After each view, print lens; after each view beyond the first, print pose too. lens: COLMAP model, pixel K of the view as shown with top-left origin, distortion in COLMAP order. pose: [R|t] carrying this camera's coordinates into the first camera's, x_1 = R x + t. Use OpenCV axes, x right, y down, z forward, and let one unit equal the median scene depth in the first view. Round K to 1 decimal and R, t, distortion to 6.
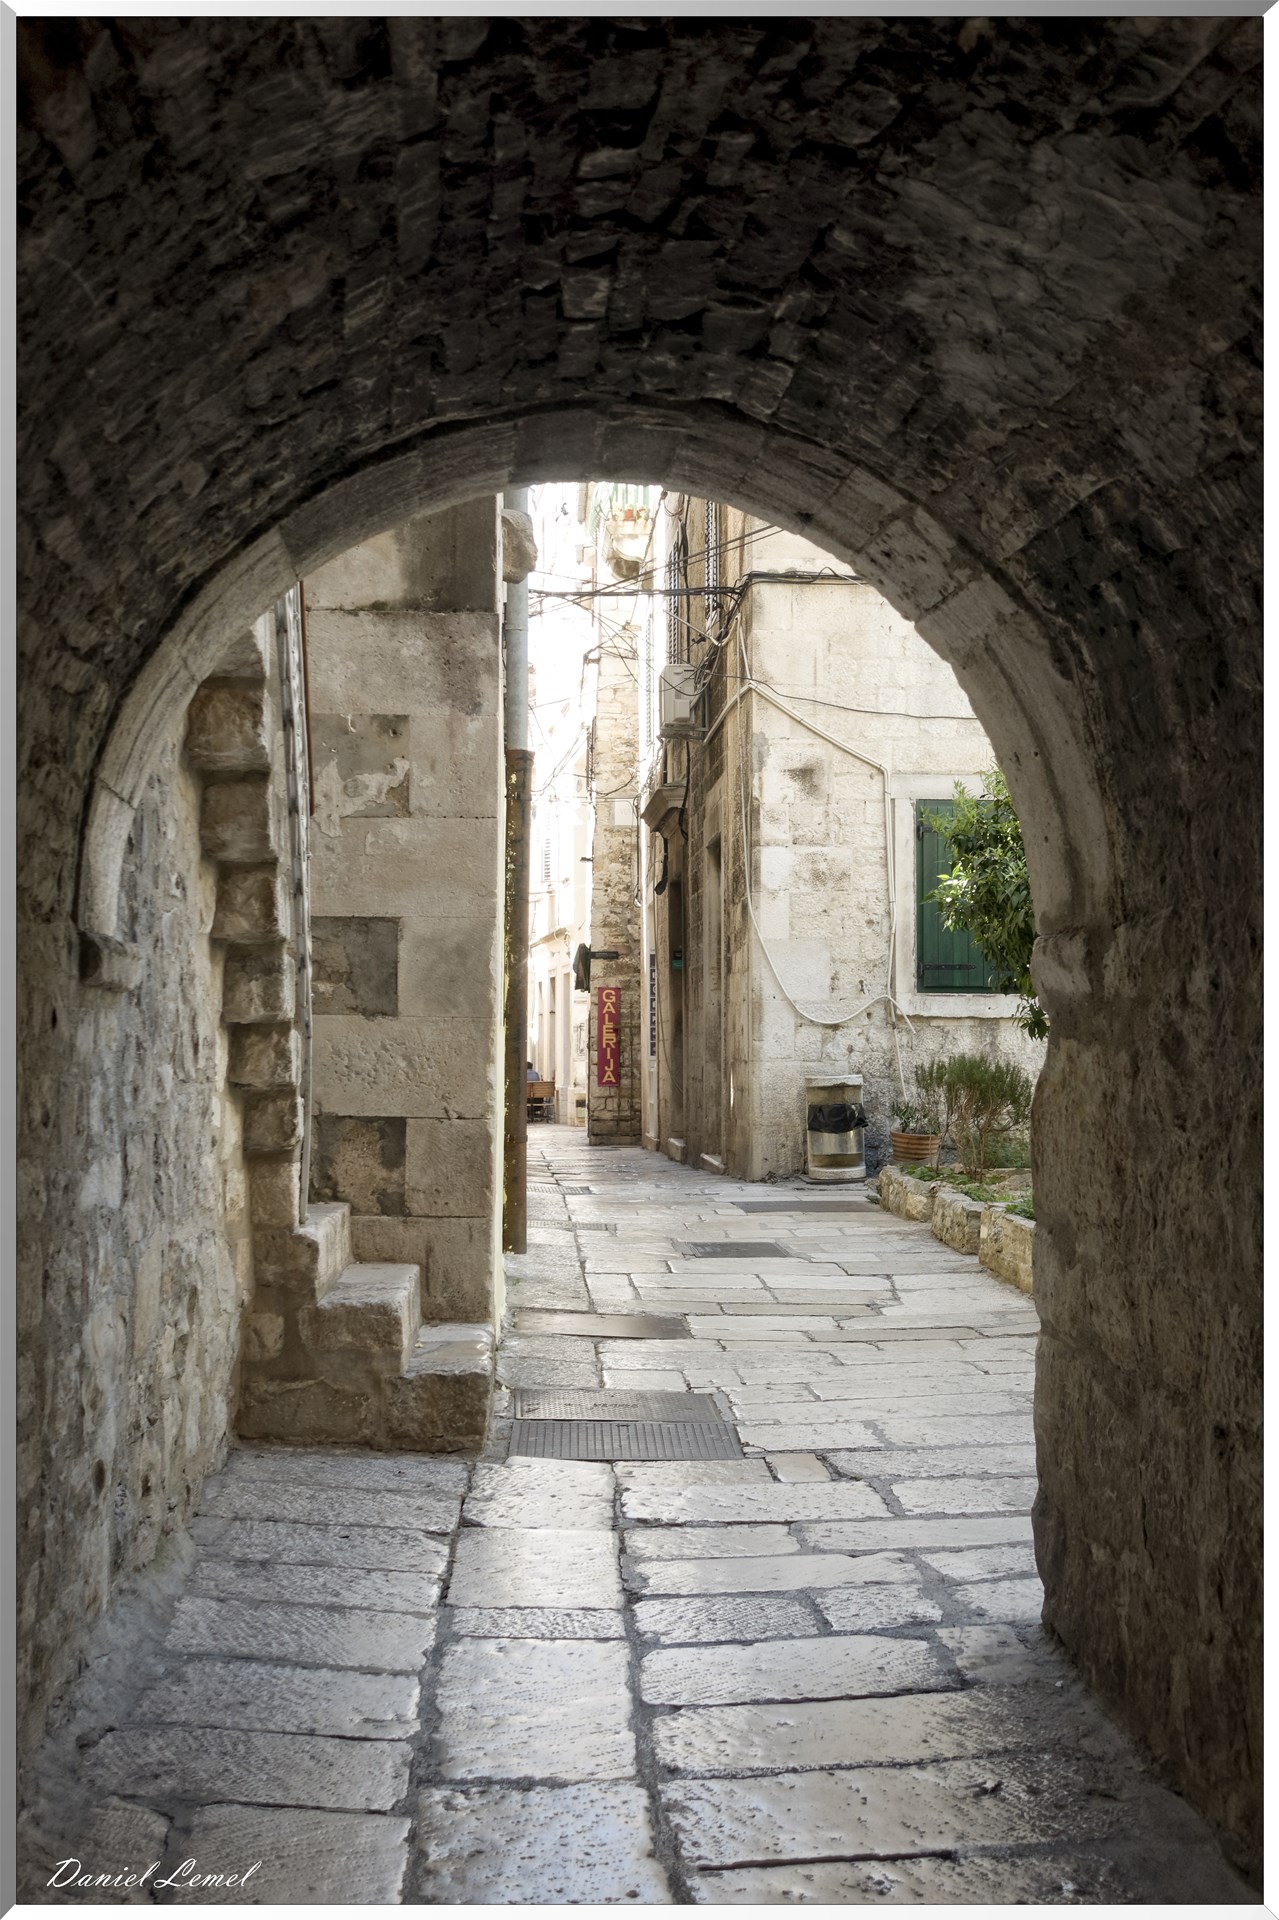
lens RADIAL K [[1712.9, 0, 639.5], [0, 1712.9, 960.0], [0, 0, 1]] dist [0.000027, -0.000034]
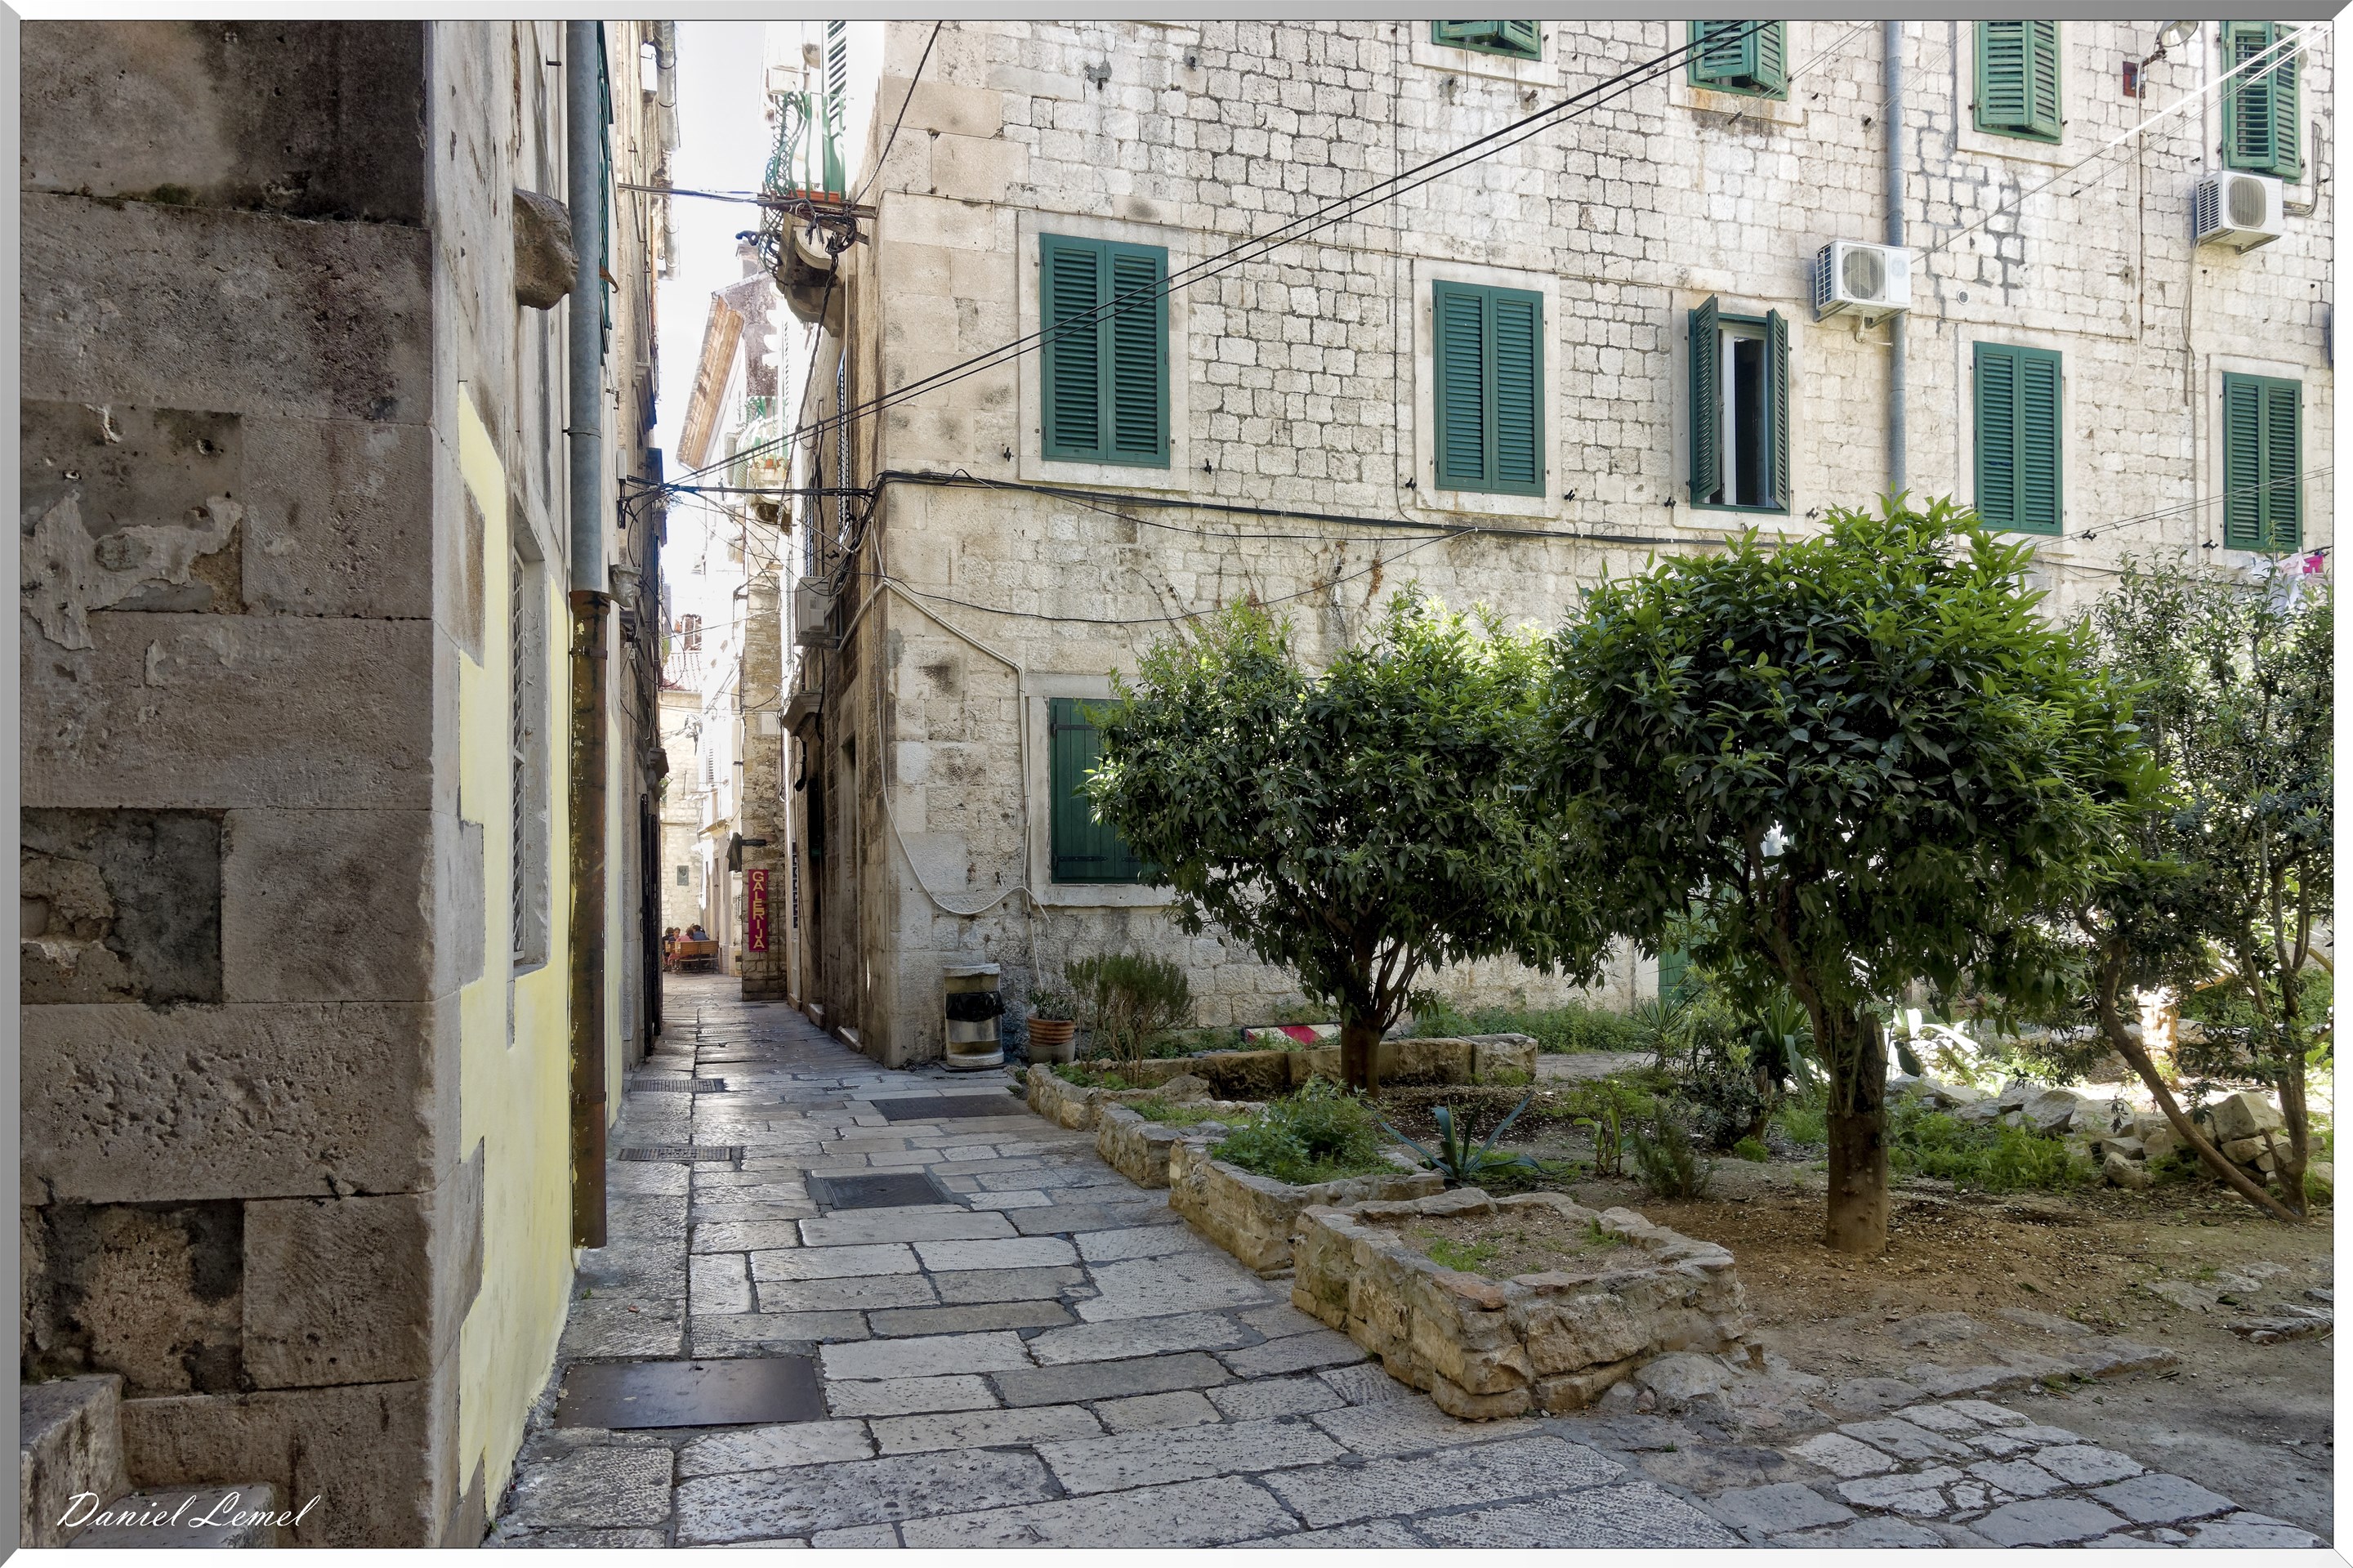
lens RADIAL K [[1249.4, 0, 1176.0], [0, 1249.4, 850.7], [0, 0, 1]] dist [-0.001054, 0.001769]
pose [[0.955127, -0.008244, 0.296081, 0.009206], [0.006289, 0.999952, 0.007554, -0.006091], [-0.296129, -0.005353, 0.955133, 0.249301]]
